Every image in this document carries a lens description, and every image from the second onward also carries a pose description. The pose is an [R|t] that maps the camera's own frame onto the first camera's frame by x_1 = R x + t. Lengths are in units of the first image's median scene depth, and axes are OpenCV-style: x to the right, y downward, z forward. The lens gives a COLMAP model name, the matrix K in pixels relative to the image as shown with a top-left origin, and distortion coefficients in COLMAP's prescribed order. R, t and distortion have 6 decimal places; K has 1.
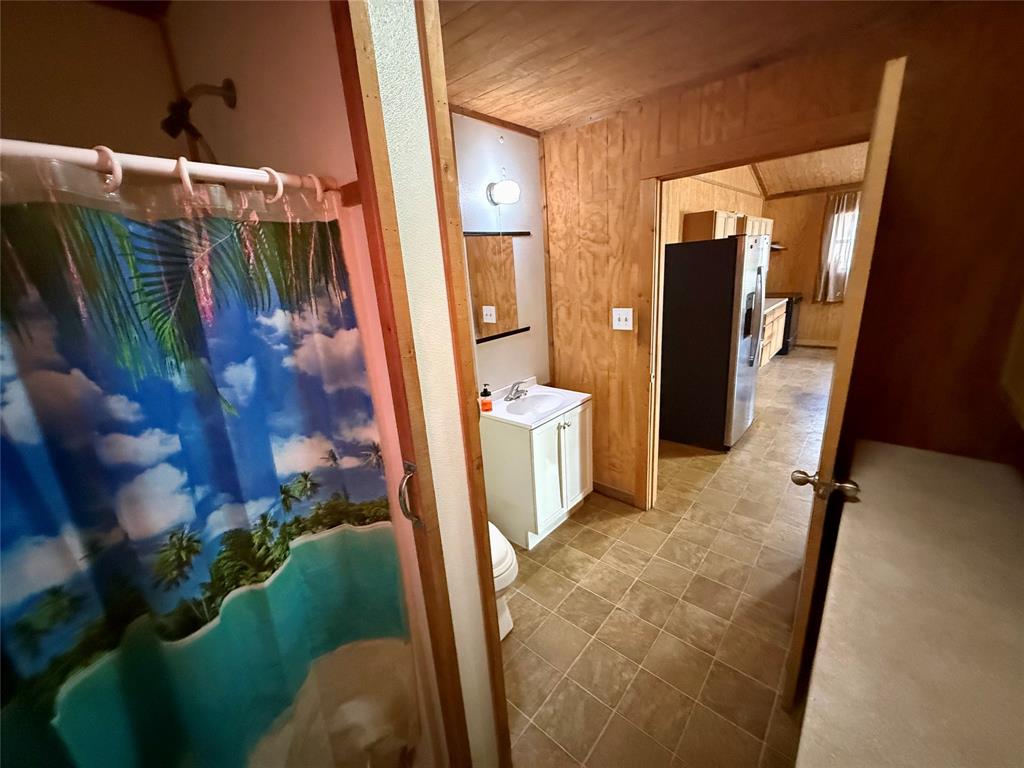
lens RADIAL K [[406.3, 0, 512.0], [0, 406.3, 384.0], [0, 0, 1]] dist [0.000319, -0.000017]
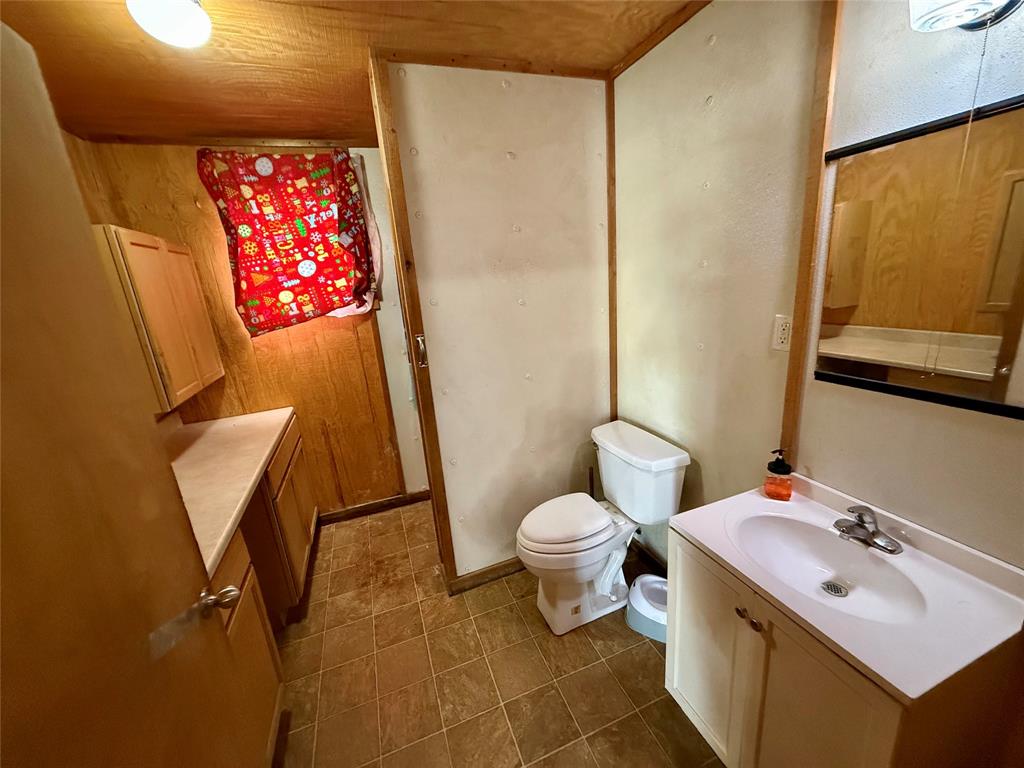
lens RADIAL K [[406.3, 0, 512.0], [0, 406.3, 384.0], [0, 0, 1]] dist [0.000319, -0.000017]
pose [[-0.461723, 0.333142, -0.822088, 0.553840], [-0.140144, 0.887755, 0.438464, -0.285954], [0.875883, 0.317659, -0.363209, 0.927631]]
